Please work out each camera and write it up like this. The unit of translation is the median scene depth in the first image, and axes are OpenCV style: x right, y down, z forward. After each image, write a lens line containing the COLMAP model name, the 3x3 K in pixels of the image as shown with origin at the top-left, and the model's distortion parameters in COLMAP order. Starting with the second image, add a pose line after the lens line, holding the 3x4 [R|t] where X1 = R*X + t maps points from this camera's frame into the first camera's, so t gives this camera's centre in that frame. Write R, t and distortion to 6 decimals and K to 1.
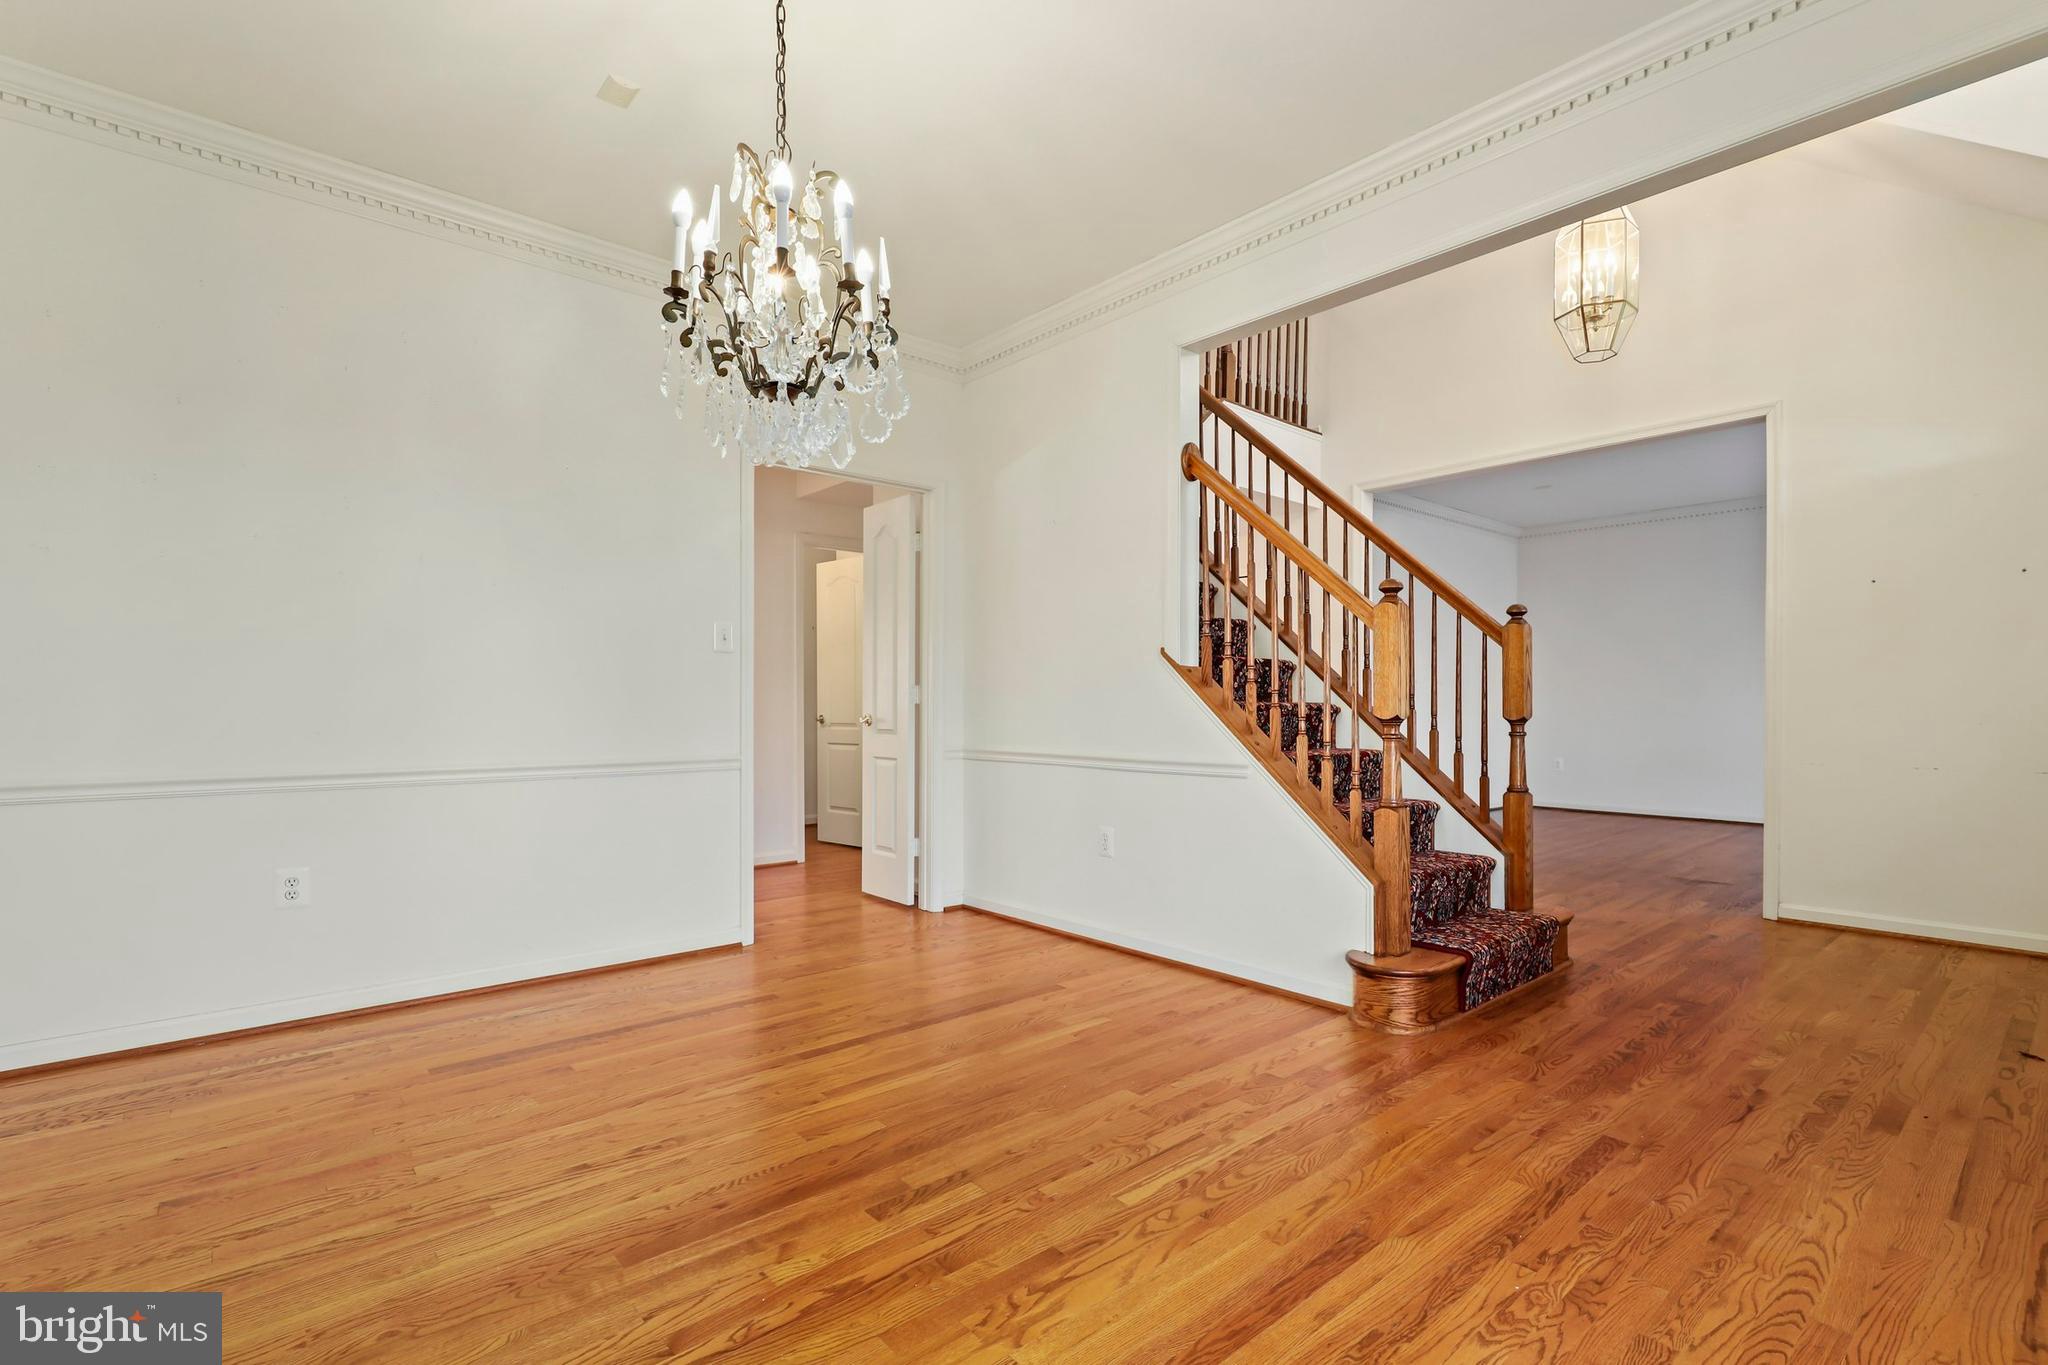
lens RADIAL K [[931.2, 0, 1026.0], [0, 931.2, 676.3], [0, 0, 1]] dist [-0.000713, 0.000018]
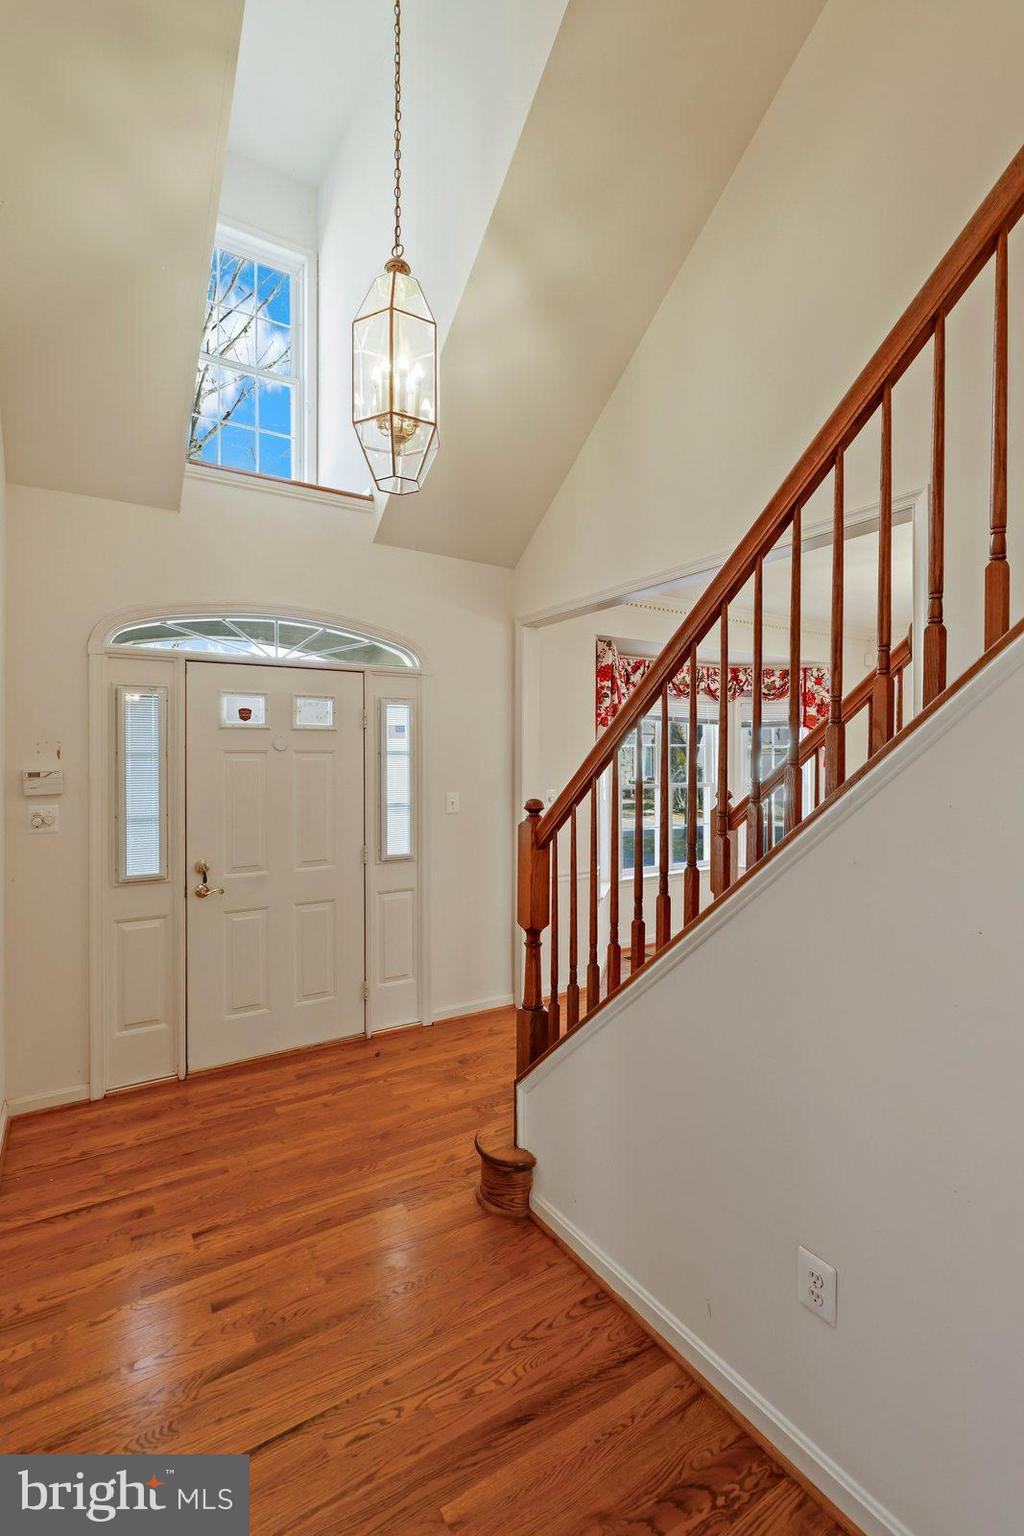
lens RADIAL K [[698.4, 0, 511.1], [0, 698.4, 776.6], [0, 0, 1]] dist [-0.000713, 0.000018]
pose [[-0.988822, -0.007601, 0.148905, 0.597929], [-0.007362, 0.999971, 0.002154, -0.133783], [-0.148917, 0.001034, -0.988849, 2.216511]]
